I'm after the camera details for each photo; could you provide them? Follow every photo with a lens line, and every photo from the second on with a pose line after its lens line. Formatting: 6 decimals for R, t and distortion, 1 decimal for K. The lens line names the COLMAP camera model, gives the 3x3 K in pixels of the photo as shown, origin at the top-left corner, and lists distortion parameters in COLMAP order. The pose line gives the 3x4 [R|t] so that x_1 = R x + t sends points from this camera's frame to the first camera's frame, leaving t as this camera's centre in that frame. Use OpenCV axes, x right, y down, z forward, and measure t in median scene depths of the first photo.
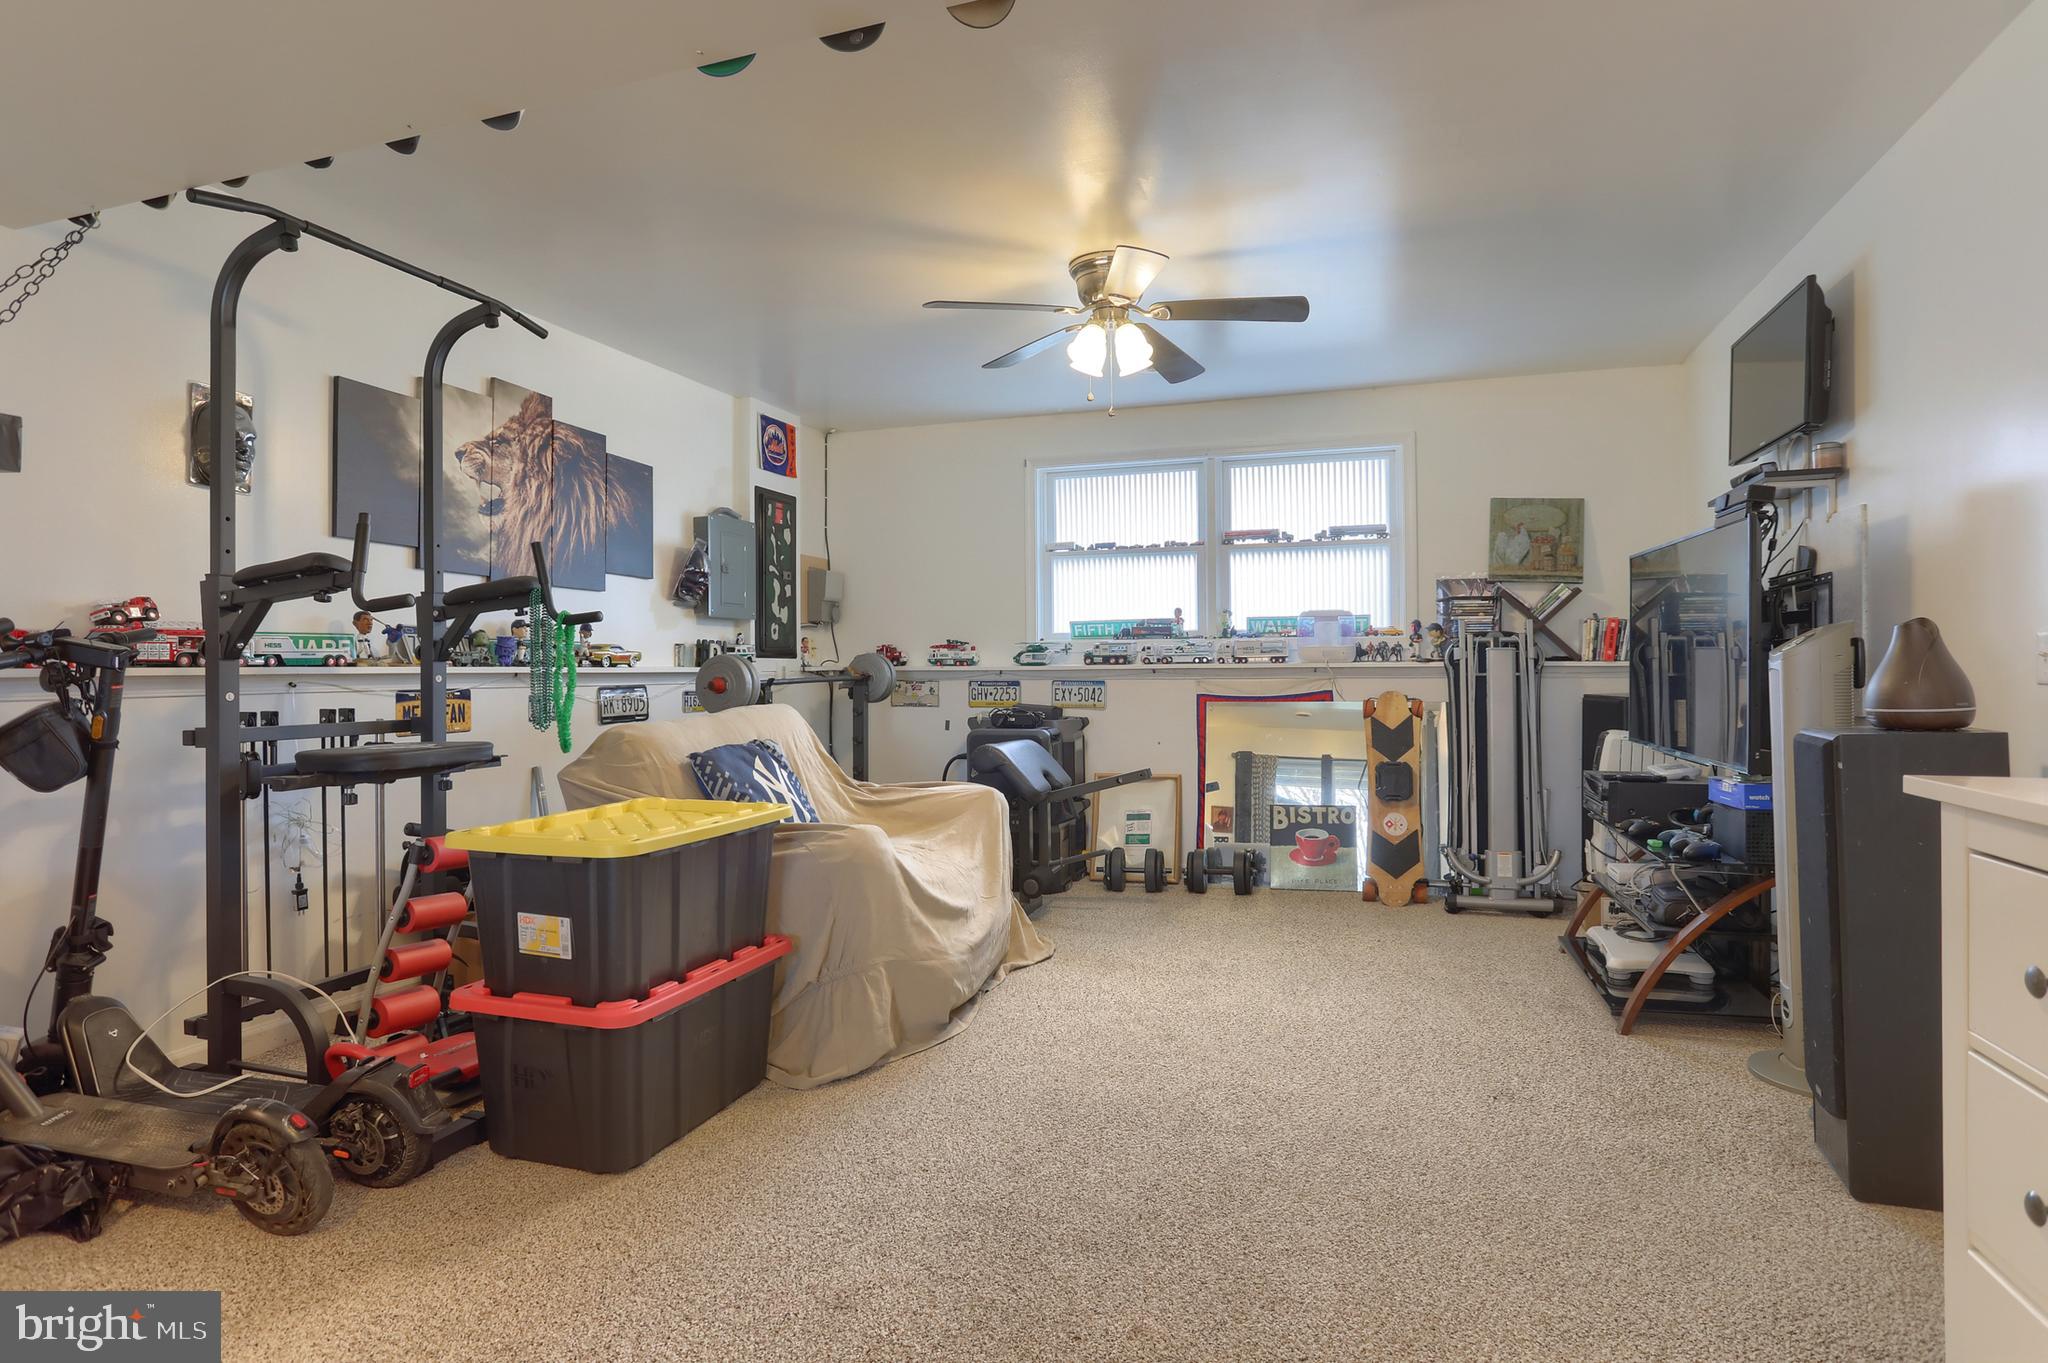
lens RADIAL K [[1103.1, 0, 1026.3], [0, 1103.1, 659.4], [0, 0, 1]] dist [-0.065893, 0.044292]
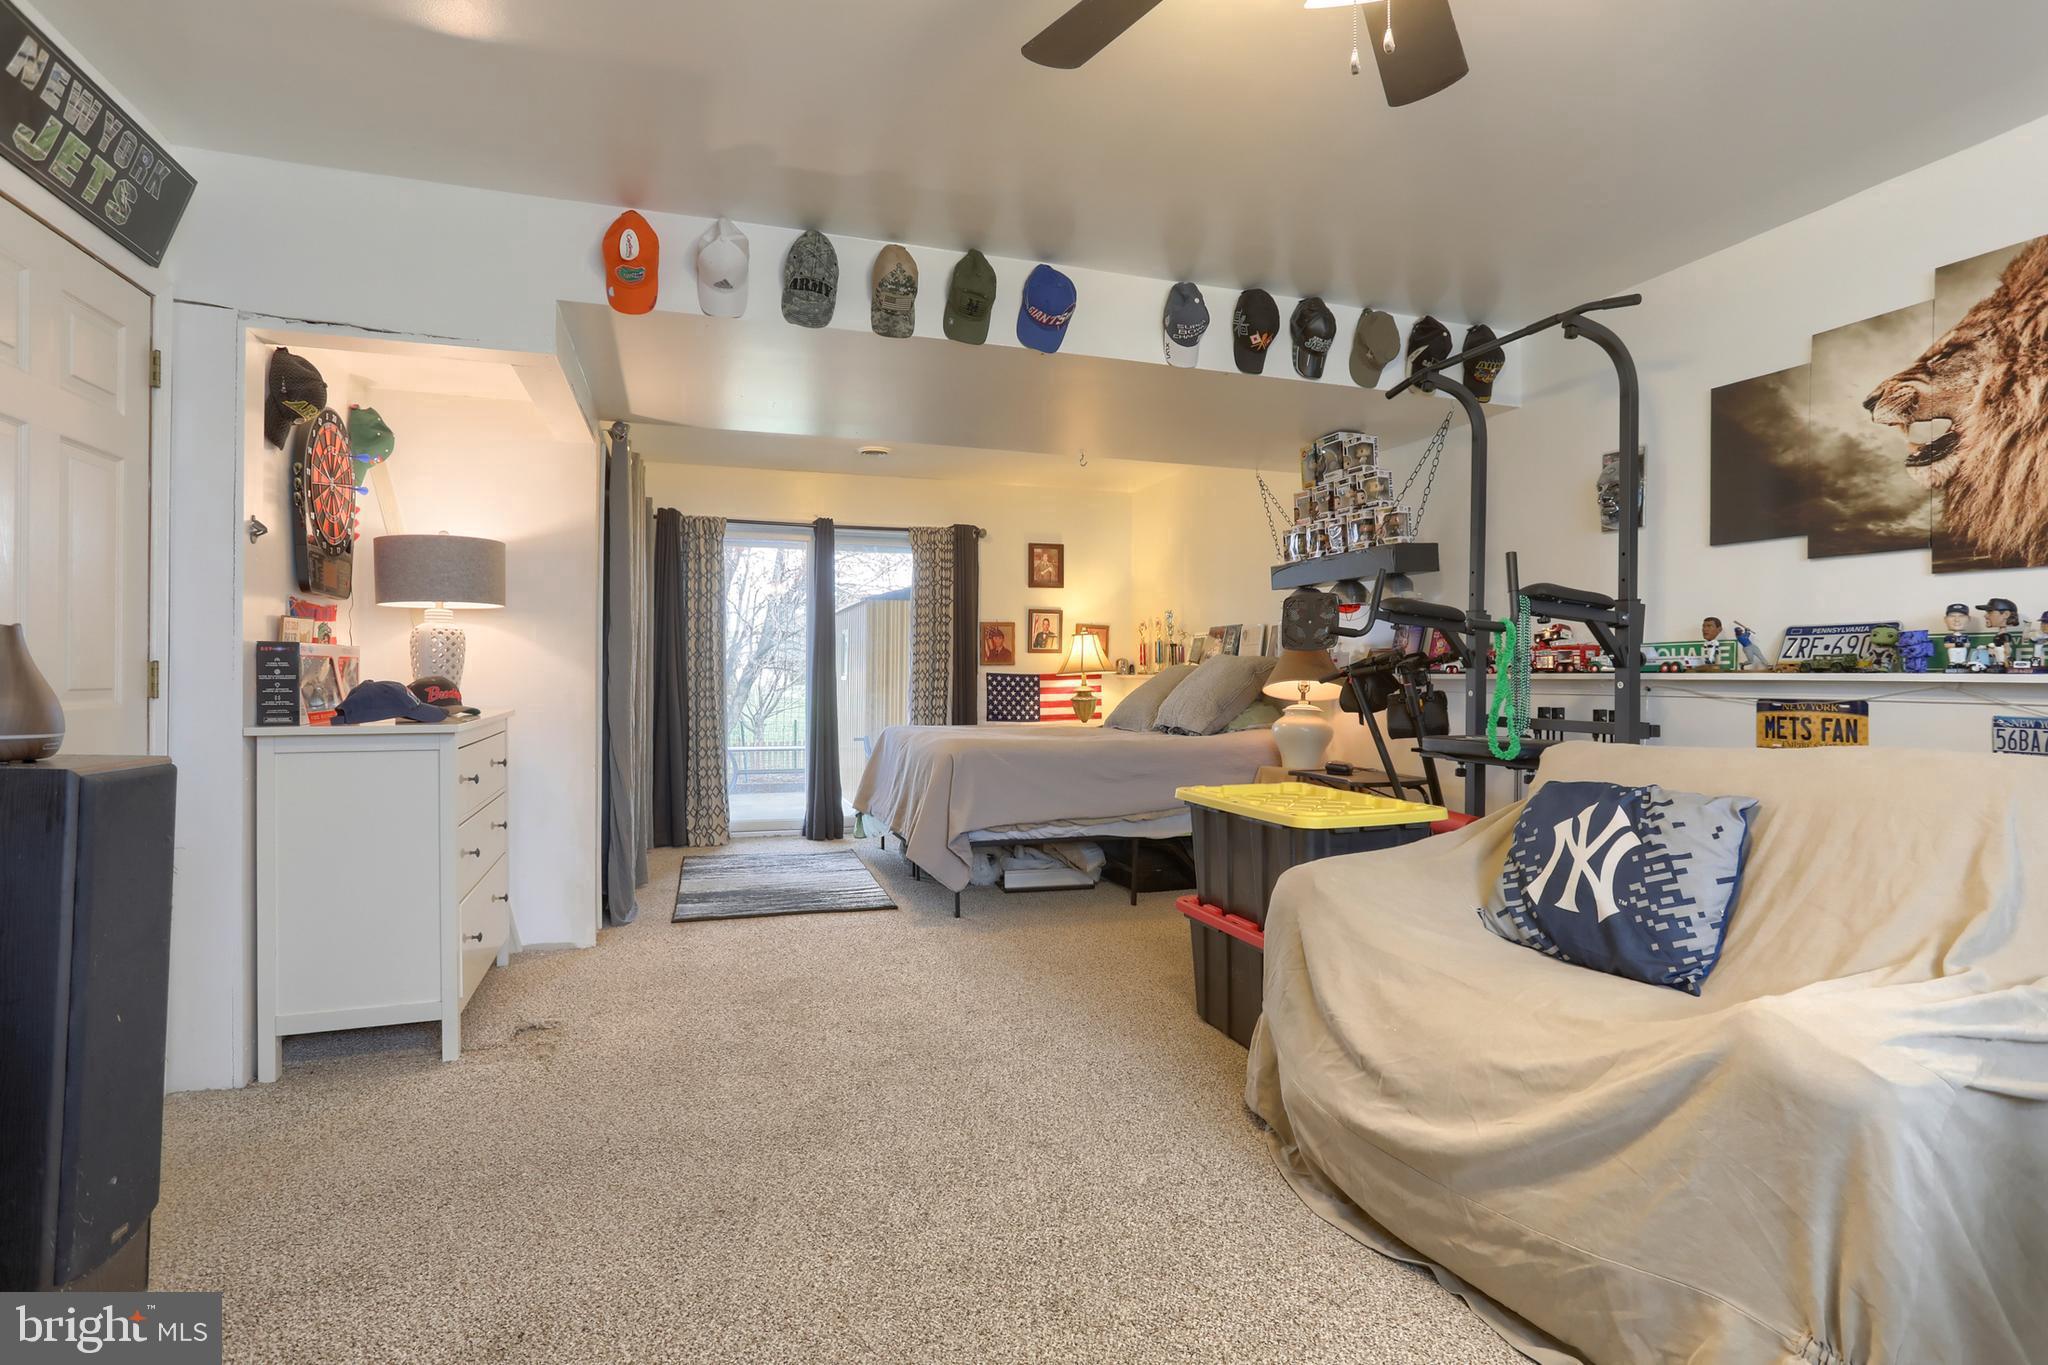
lens RADIAL K [[1019.8, 0, 1030.8], [0, 1019.8, 672.8], [0, 0, 1]] dist [-0.063907, 0.039697]
pose [[-0.799111, -0.000215, -0.601183, 0.386636], [0.003391, 0.999982, -0.004864, 0.007842], [0.601174, -0.005926, -0.799096, 1.182263]]
